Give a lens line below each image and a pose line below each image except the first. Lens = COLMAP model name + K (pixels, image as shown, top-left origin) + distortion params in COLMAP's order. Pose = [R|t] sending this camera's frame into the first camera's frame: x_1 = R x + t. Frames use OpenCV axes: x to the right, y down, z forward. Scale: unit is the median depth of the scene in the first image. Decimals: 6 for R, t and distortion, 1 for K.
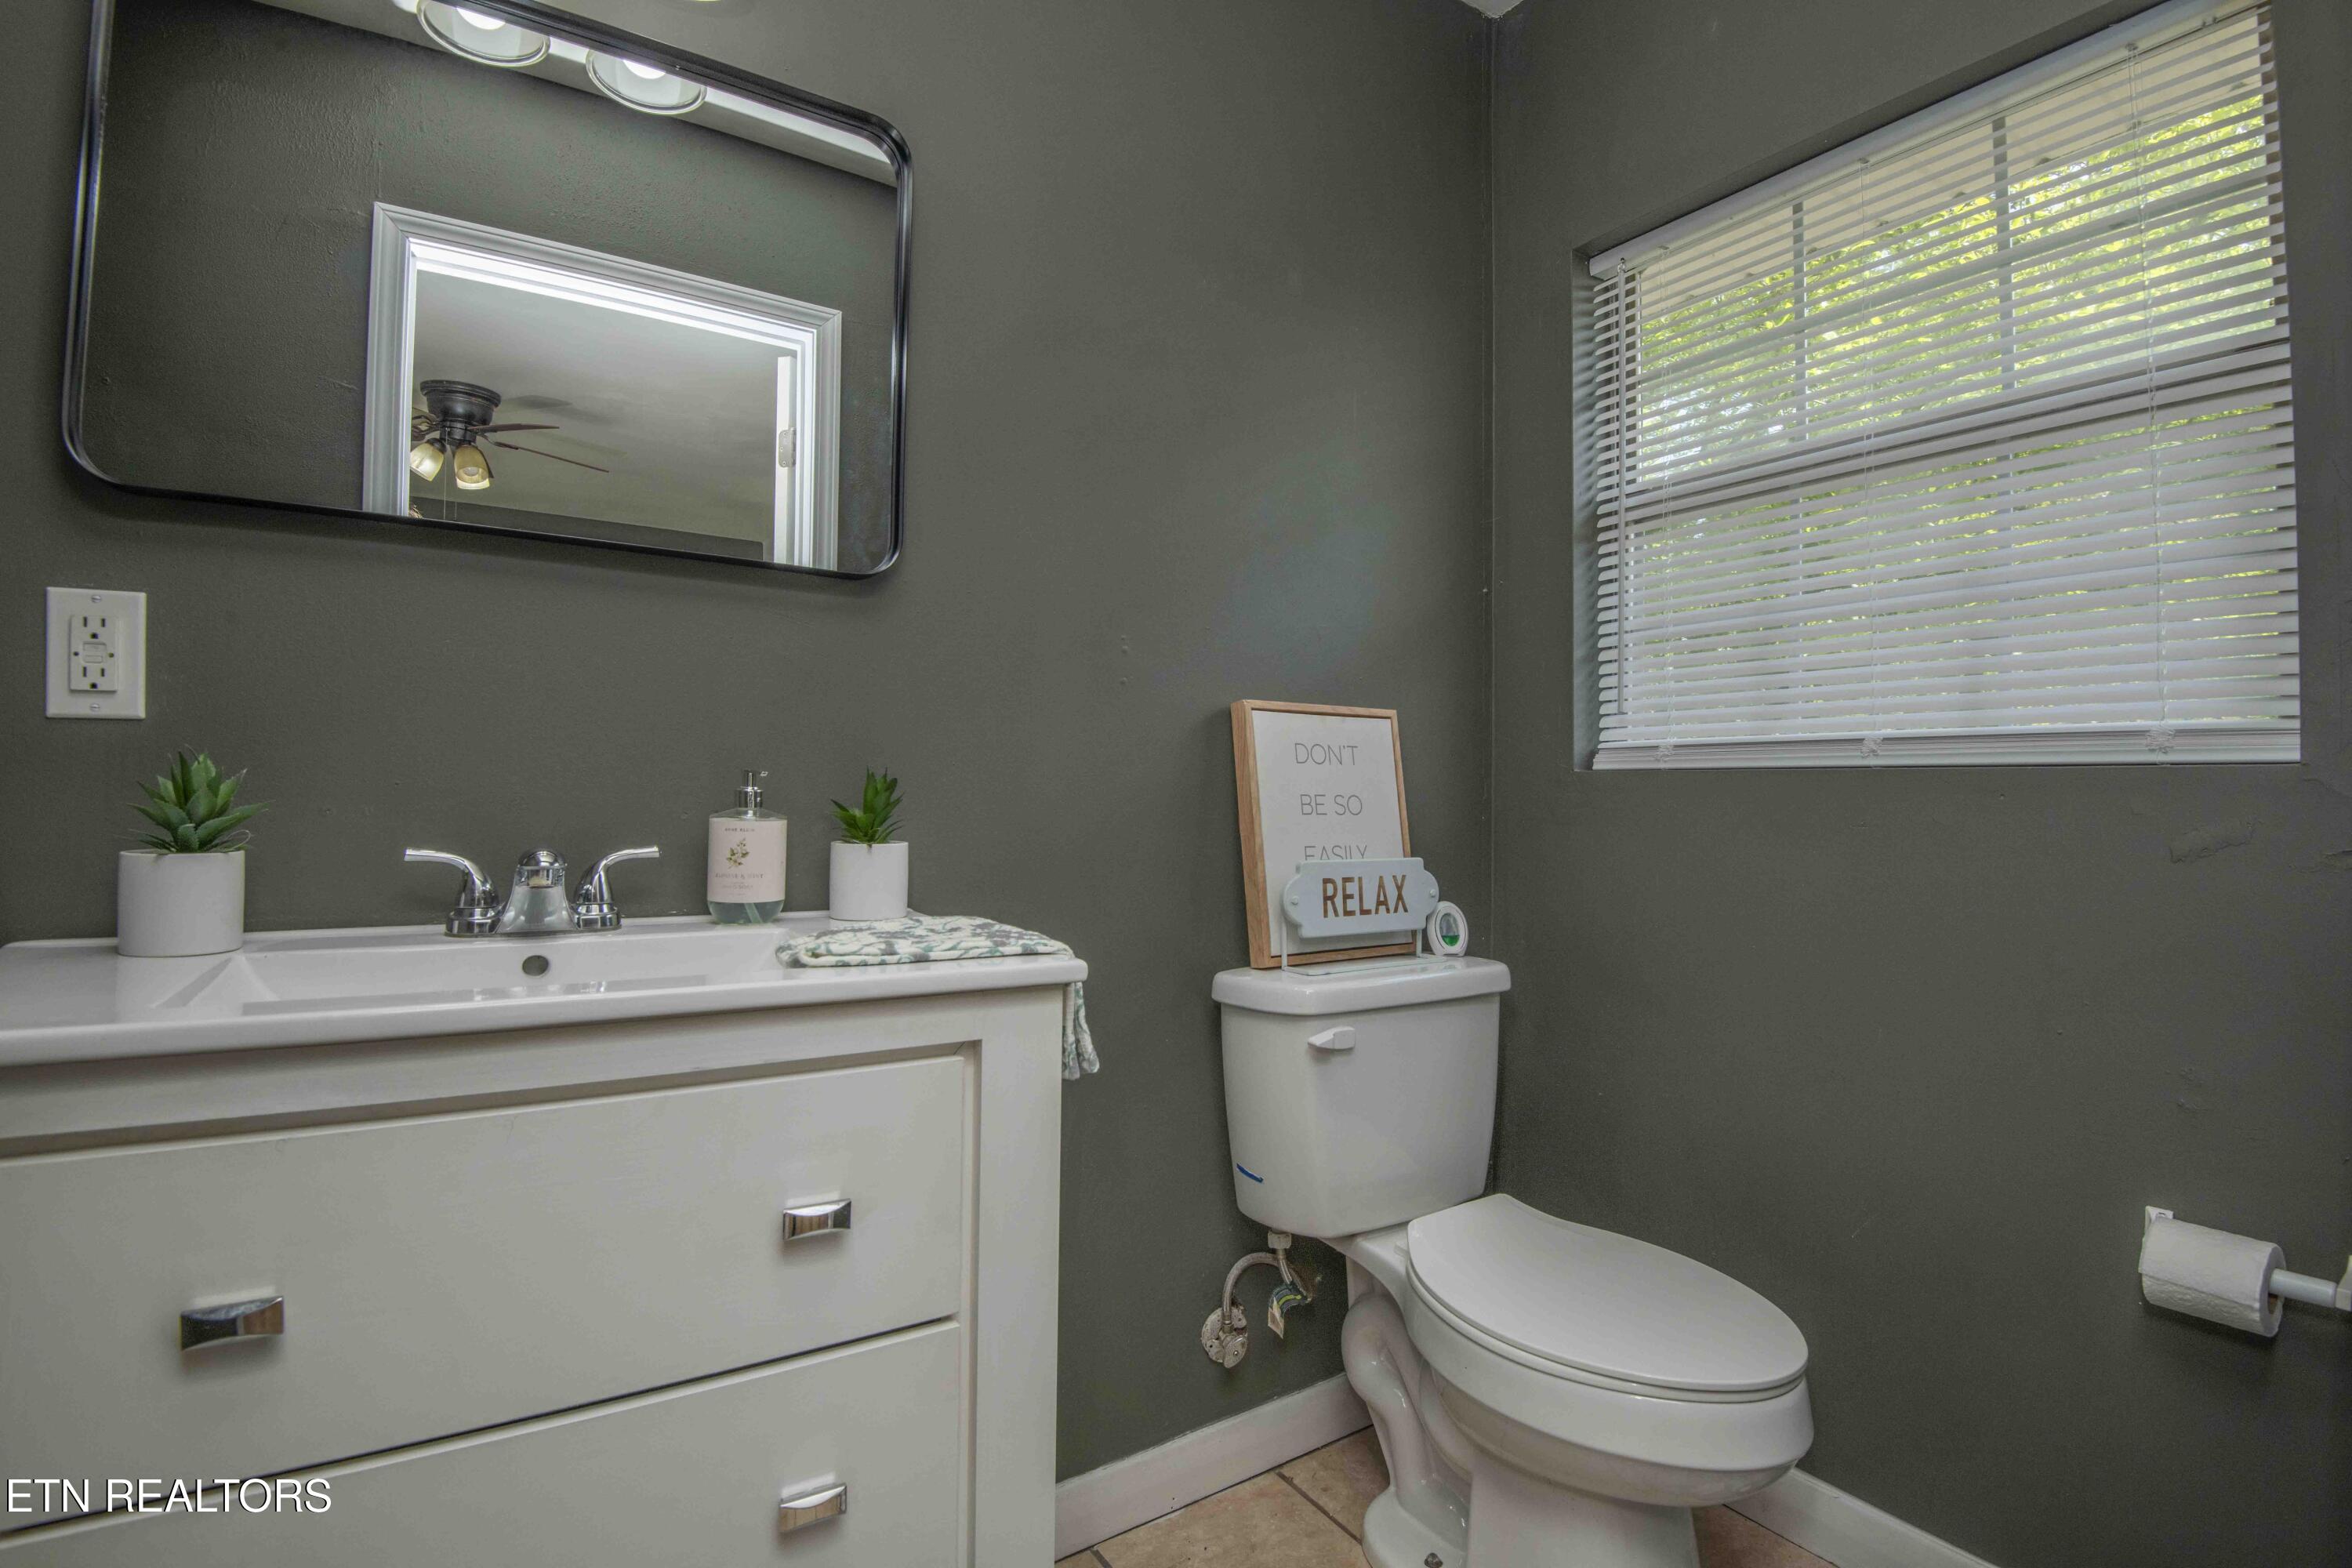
lens RADIAL K [[1080.7, 0, 1192.5], [0, 1080.7, 780.8], [0, 0, 1]] dist [-0.007262, -0.025941]
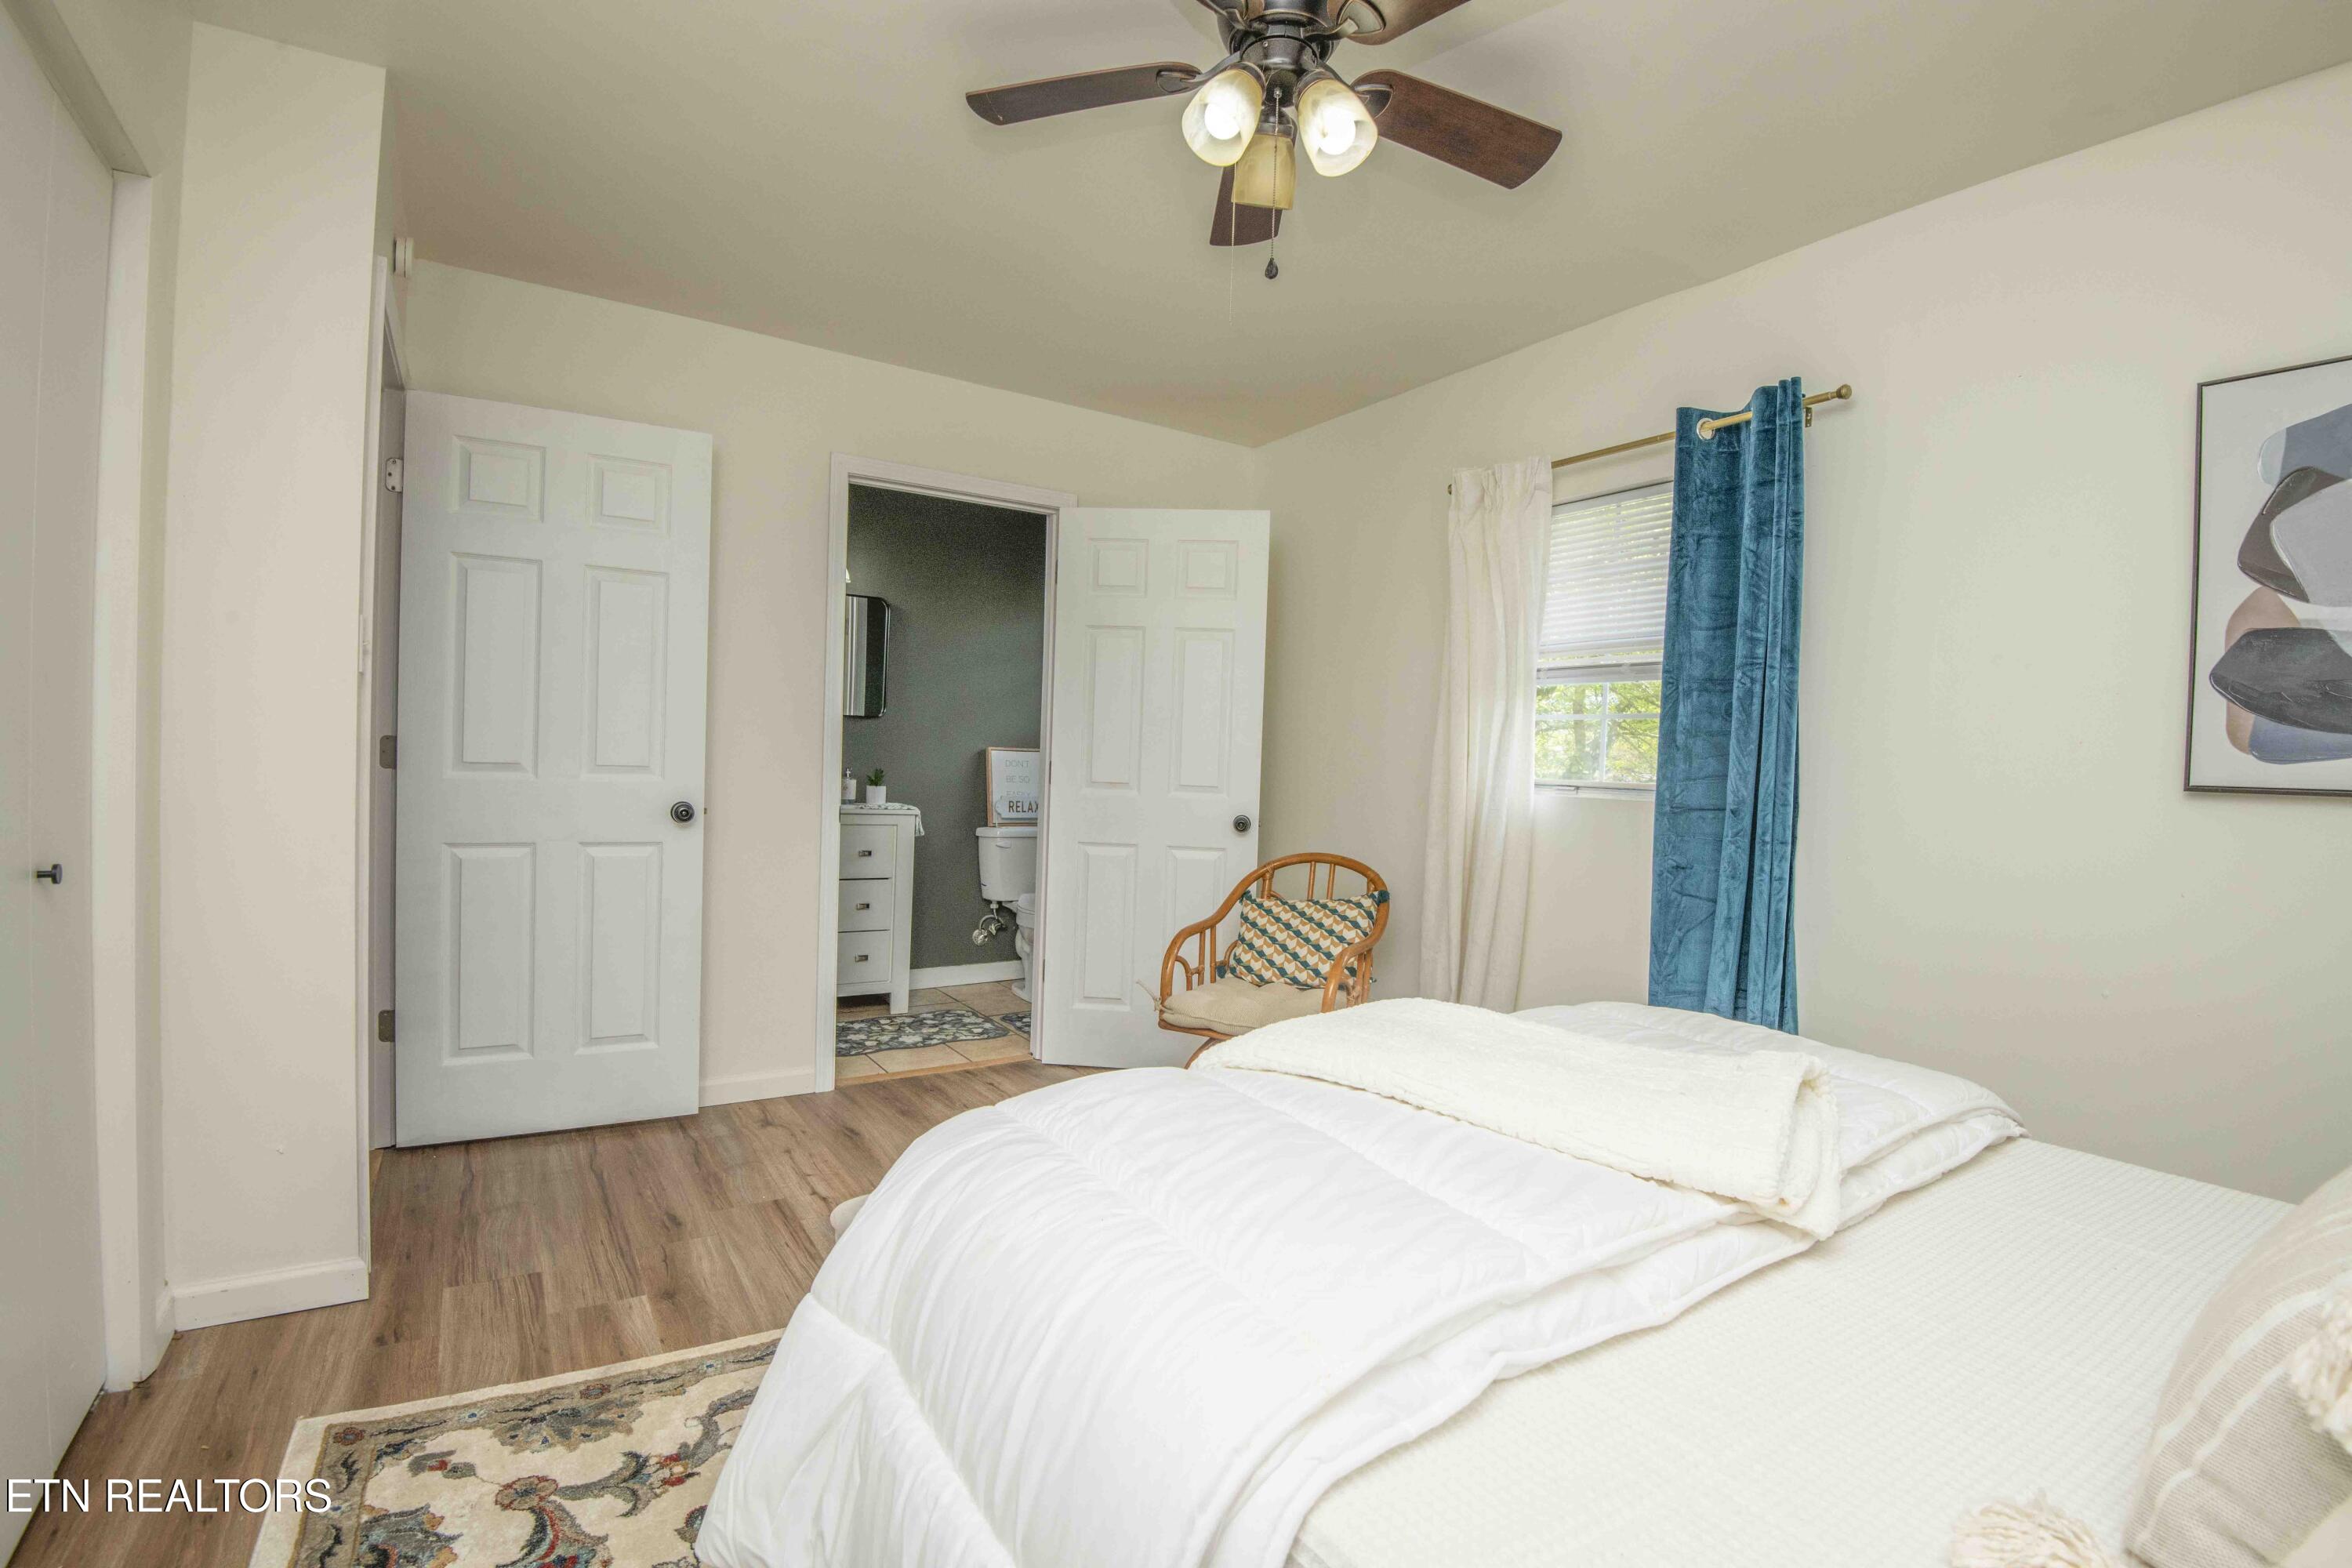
lens RADIAL K [[1080.7, 0, 1192.5], [0, 1080.7, 780.8], [0, 0, 1]] dist [-0.007262, -0.025941]
pose [[0.999728, 0.018268, -0.014485, 0.750098], [-0.018026, 0.999699, 0.016633, -0.039718], [0.014784, -0.016368, 0.999757, -2.403433]]
